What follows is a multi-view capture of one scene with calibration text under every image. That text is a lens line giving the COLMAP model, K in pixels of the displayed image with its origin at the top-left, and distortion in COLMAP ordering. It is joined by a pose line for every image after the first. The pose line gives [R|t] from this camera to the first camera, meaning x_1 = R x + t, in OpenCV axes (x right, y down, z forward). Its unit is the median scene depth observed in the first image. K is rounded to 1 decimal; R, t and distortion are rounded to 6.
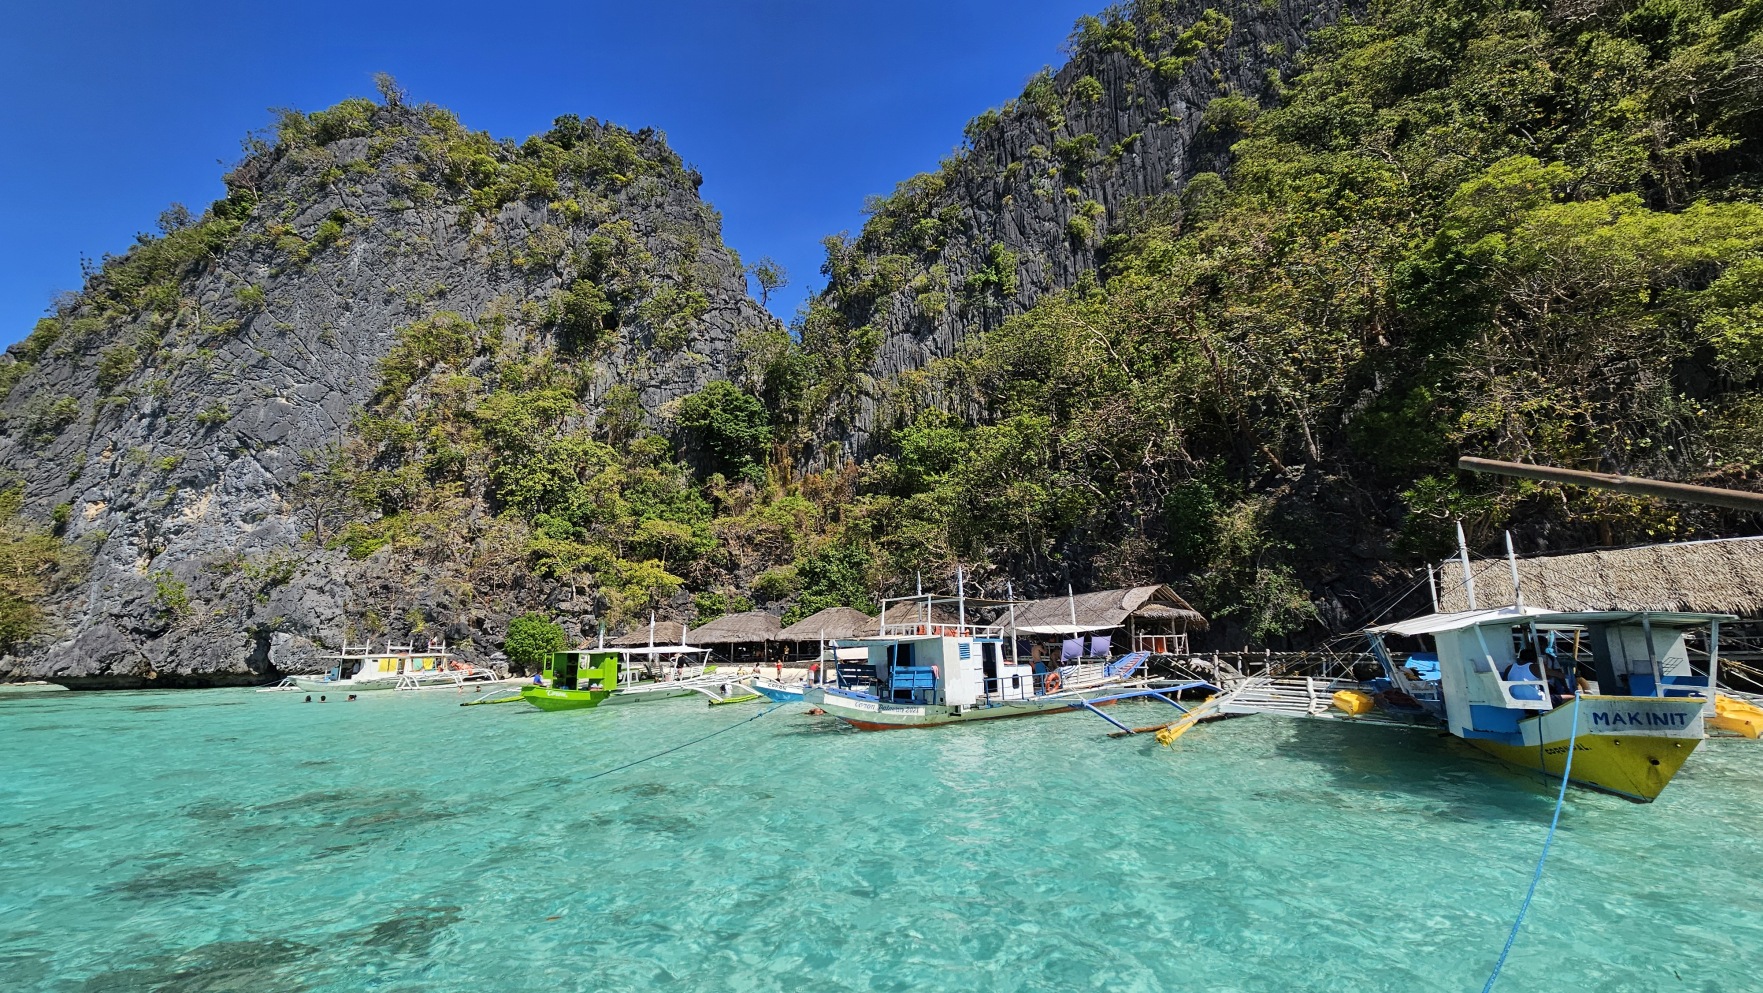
lens RADIAL K [[705.6, 0, 879.2], [0, 705.6, 509.5], [0, 0, 1]] dist [-0.000114, -0.000271]
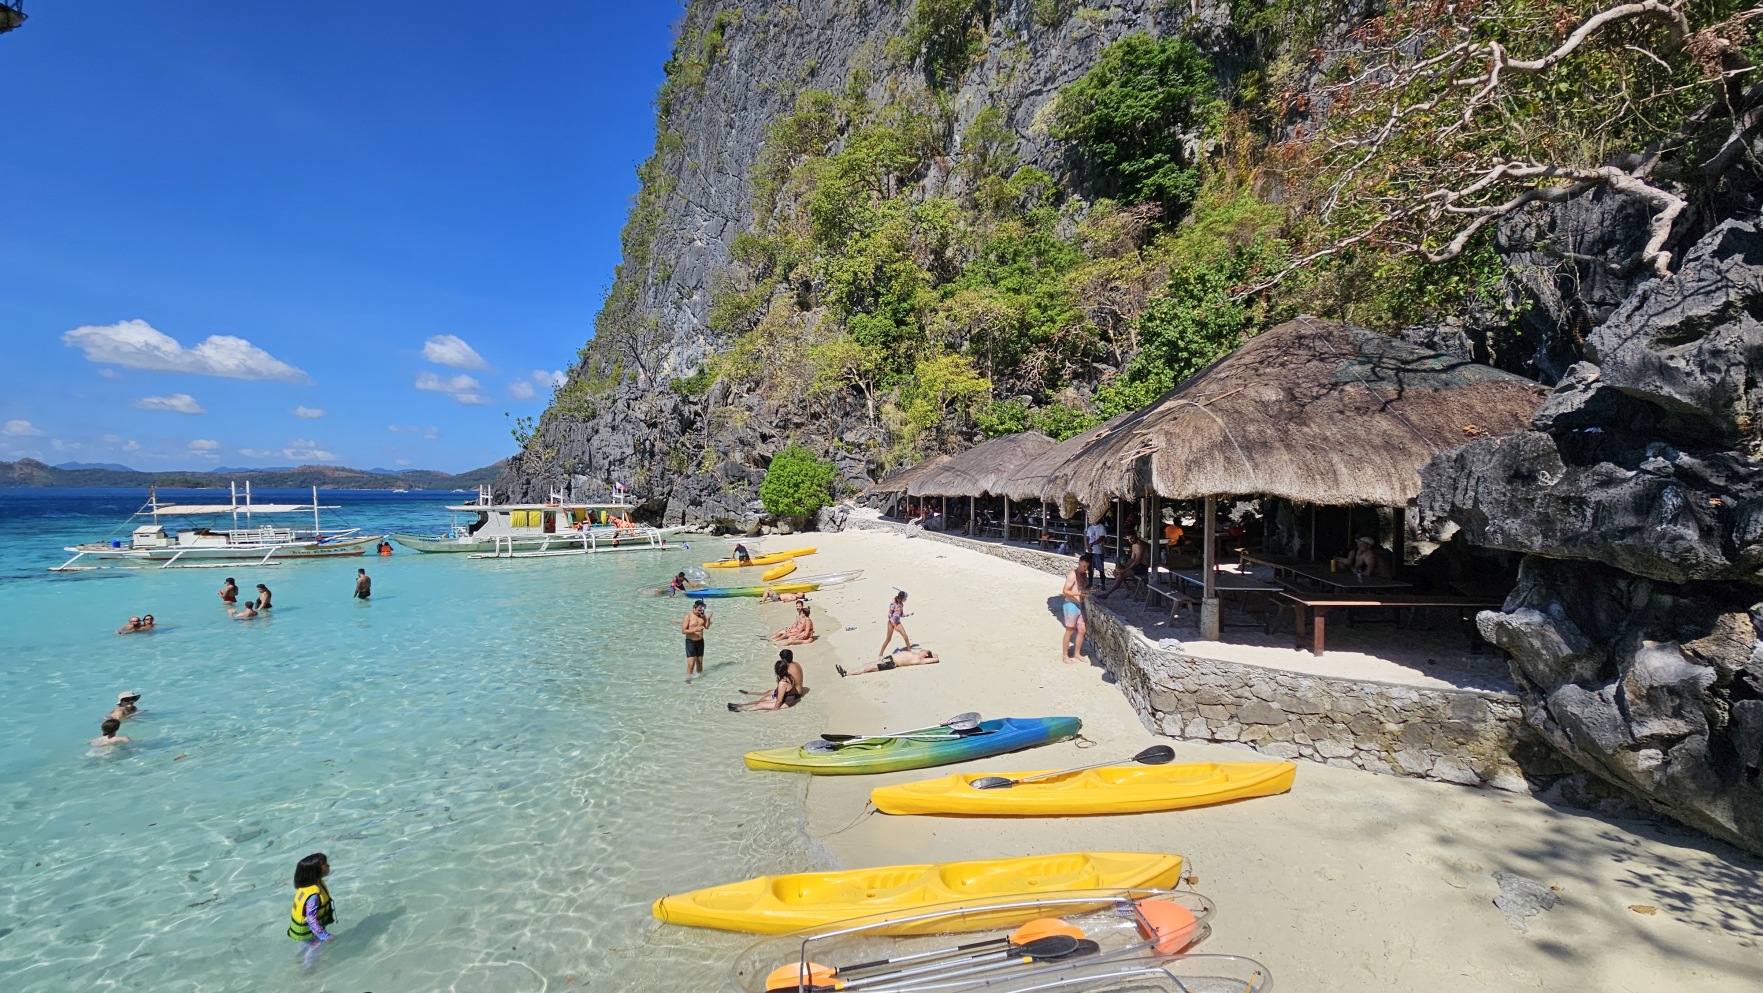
lens RADIAL K [[705.6, 0, 879.2], [0, 705.6, 509.5], [0, 0, 1]] dist [-0.000114, -0.000271]
pose [[0.689316, 0.039309, -0.723393, 0.073995], [0.132003, 0.974996, 0.178766, 0.072222], [0.712333, -0.218717, 0.666892, 0.450138]]
